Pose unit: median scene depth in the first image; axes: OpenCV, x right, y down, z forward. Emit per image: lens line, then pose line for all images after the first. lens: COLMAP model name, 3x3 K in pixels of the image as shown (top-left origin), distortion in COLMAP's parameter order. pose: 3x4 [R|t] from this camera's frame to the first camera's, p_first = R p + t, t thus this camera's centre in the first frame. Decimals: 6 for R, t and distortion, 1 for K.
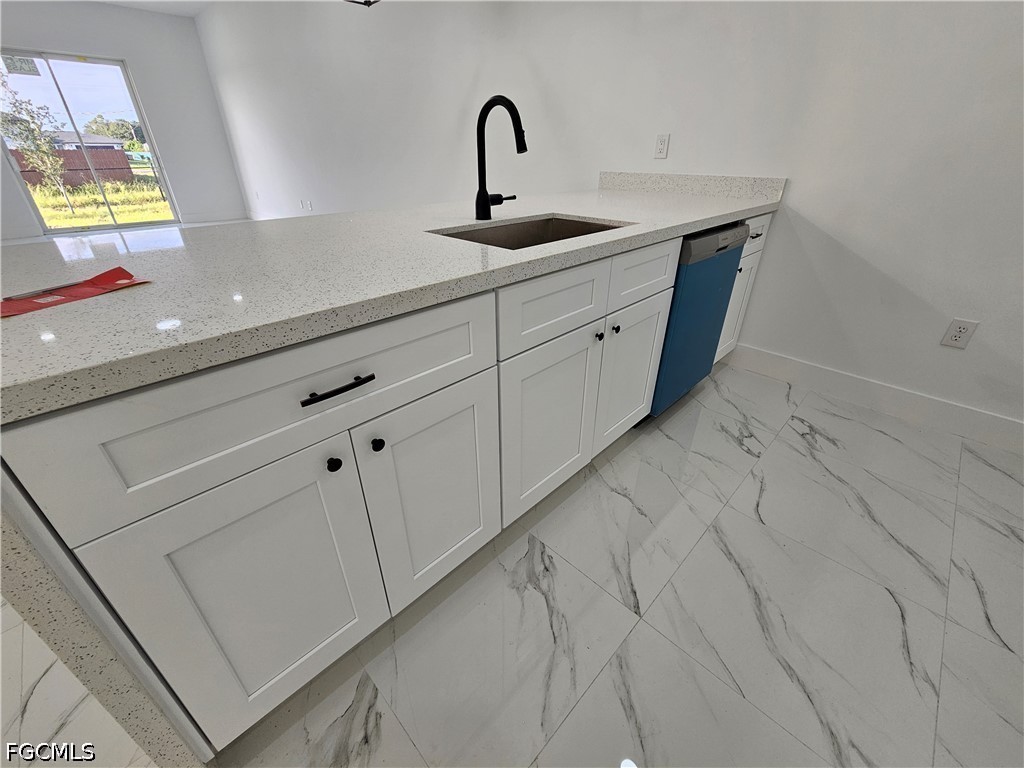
lens RADIAL K [[419.4, 0, 514.0], [0, 419.4, 378.8], [0, 0, 1]] dist [0.001818, -0.000004]
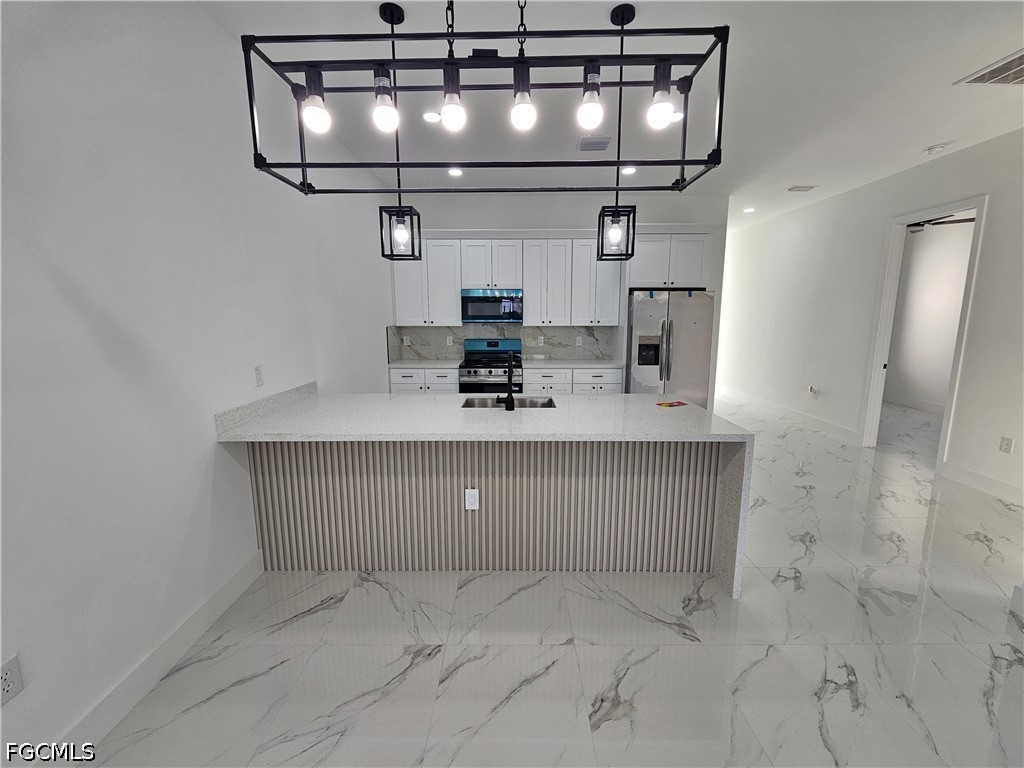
lens RADIAL K [[419.4, 0, 514.0], [0, 419.4, 378.8], [0, 0, 1]] dist [0.001818, -0.000004]
pose [[-0.707903, -0.111319, 0.697482, -1.192534], [0.335334, 0.816141, 0.470601, -1.199398], [-0.621630, 0.567029, -0.540420, 1.706194]]
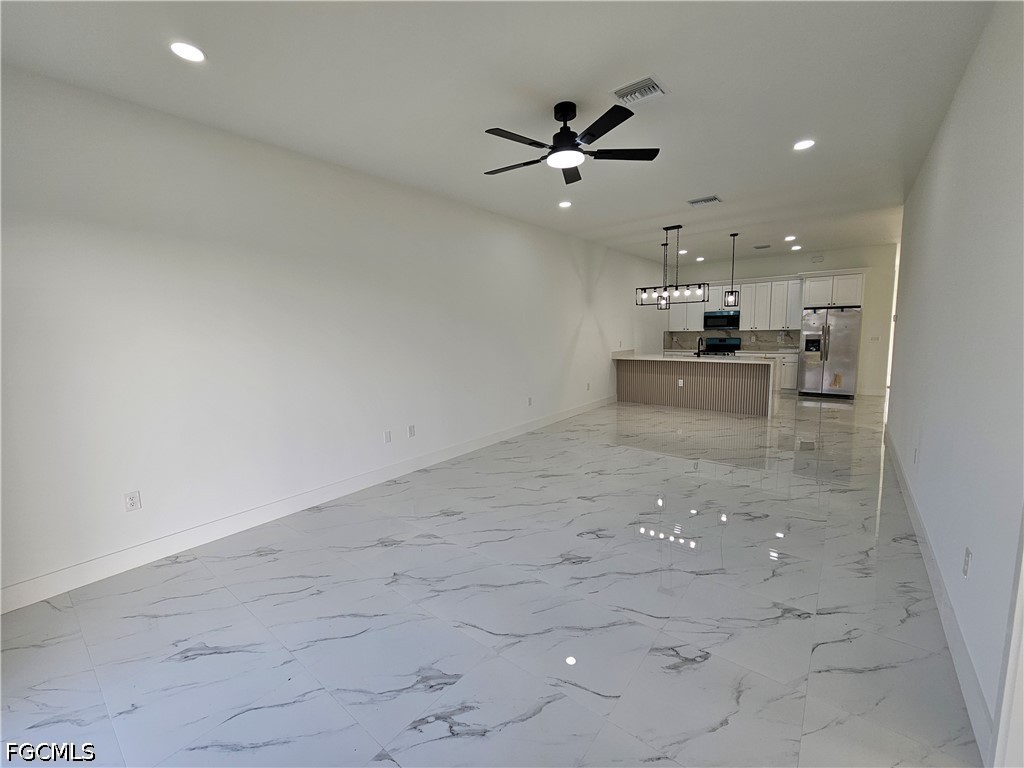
lens RADIAL K [[419.4, 0, 514.0], [0, 419.4, 378.8], [0, 0, 1]] dist [0.001818, -0.000004]
pose [[-0.110148, -0.116908, 0.987016, -4.538038], [0.493437, 0.855603, 0.156409, -1.907103], [-0.862779, 0.504258, -0.036556, 3.003135]]
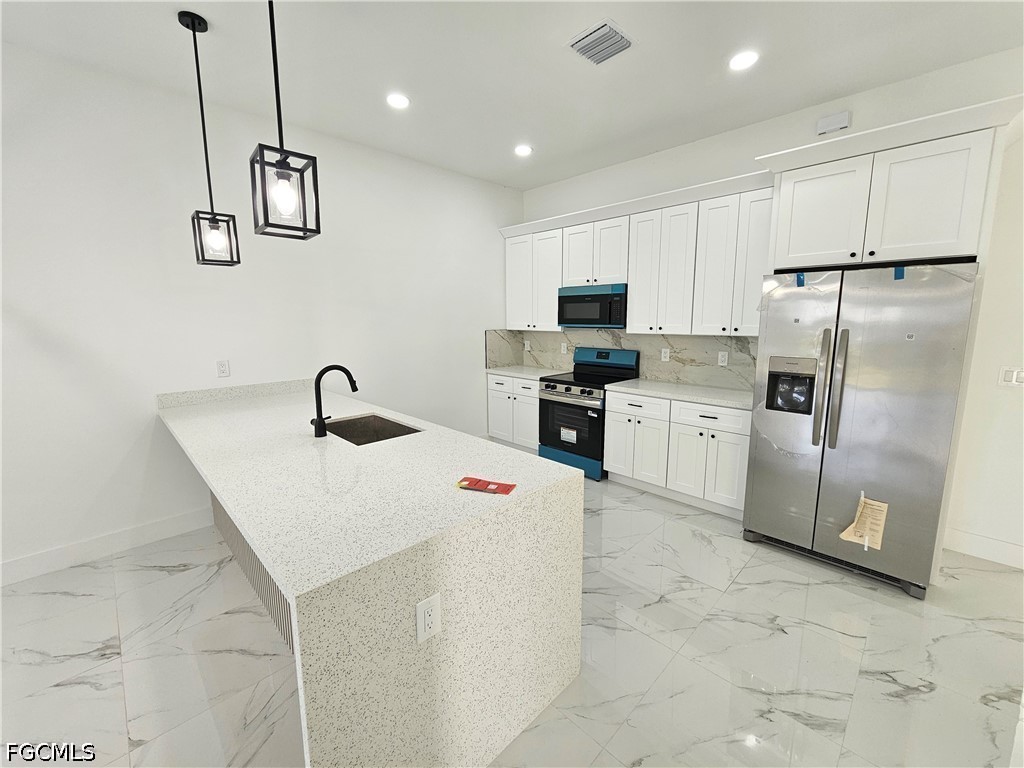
lens RADIAL K [[419.4, 0, 514.0], [0, 419.4, 378.8], [0, 0, 1]] dist [0.001818, -0.000004]
pose [[0.005252, -0.151548, 0.988436, -1.345819], [0.481406, 0.866753, 0.130334, -0.384013], [-0.876482, 0.475155, 0.077508, 0.190123]]
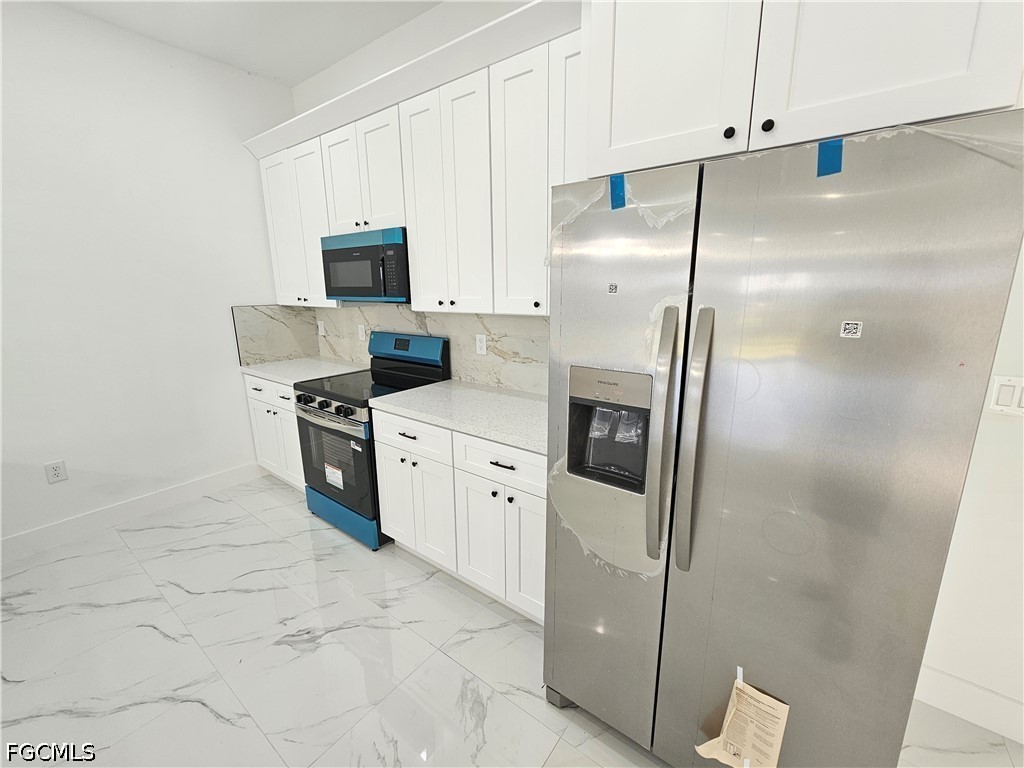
lens RADIAL K [[419.4, 0, 514.0], [0, 419.4, 378.8], [0, 0, 1]] dist [0.001818, -0.000004]
pose [[-0.137412, -0.216313, 0.966606, -0.453090], [0.478892, 0.839719, 0.255997, 0.003719], [-0.867053, 0.498077, -0.011797, -0.479580]]
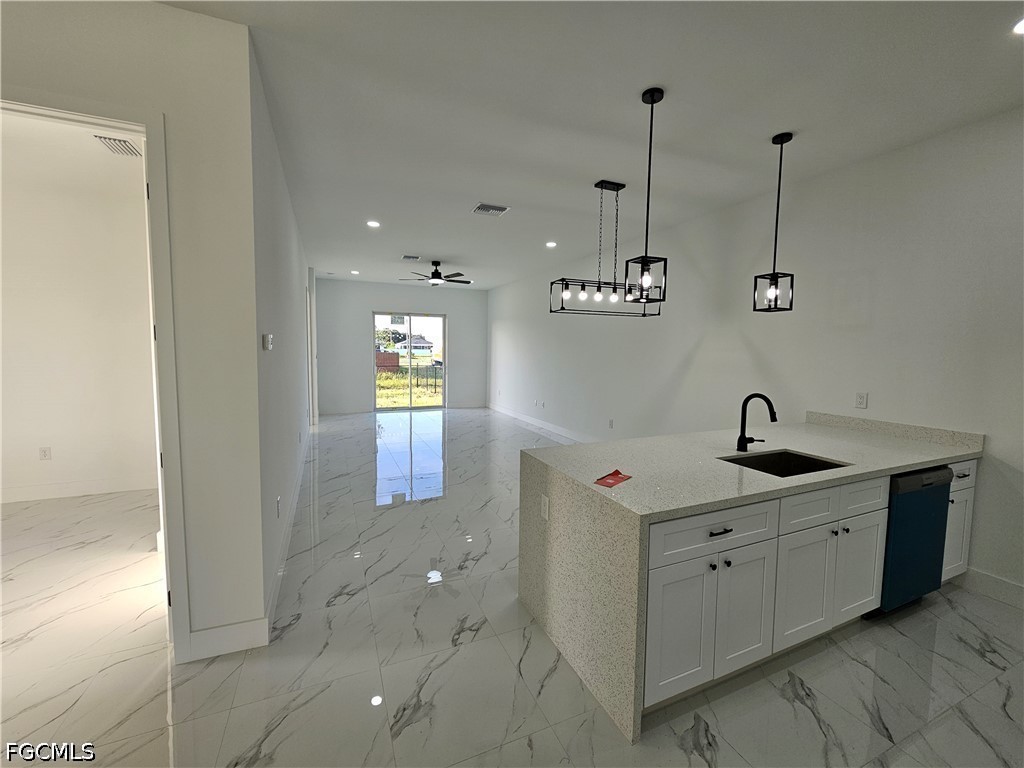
lens RADIAL K [[419.4, 0, 514.0], [0, 419.4, 378.8], [0, 0, 1]] dist [0.001818, -0.000004]
pose [[0.930968, 0.036614, -0.363261, -0.300529], [-0.183437, 0.907168, -0.378678, 0.157264], [0.315673, 0.419173, 0.851261, -0.801289]]
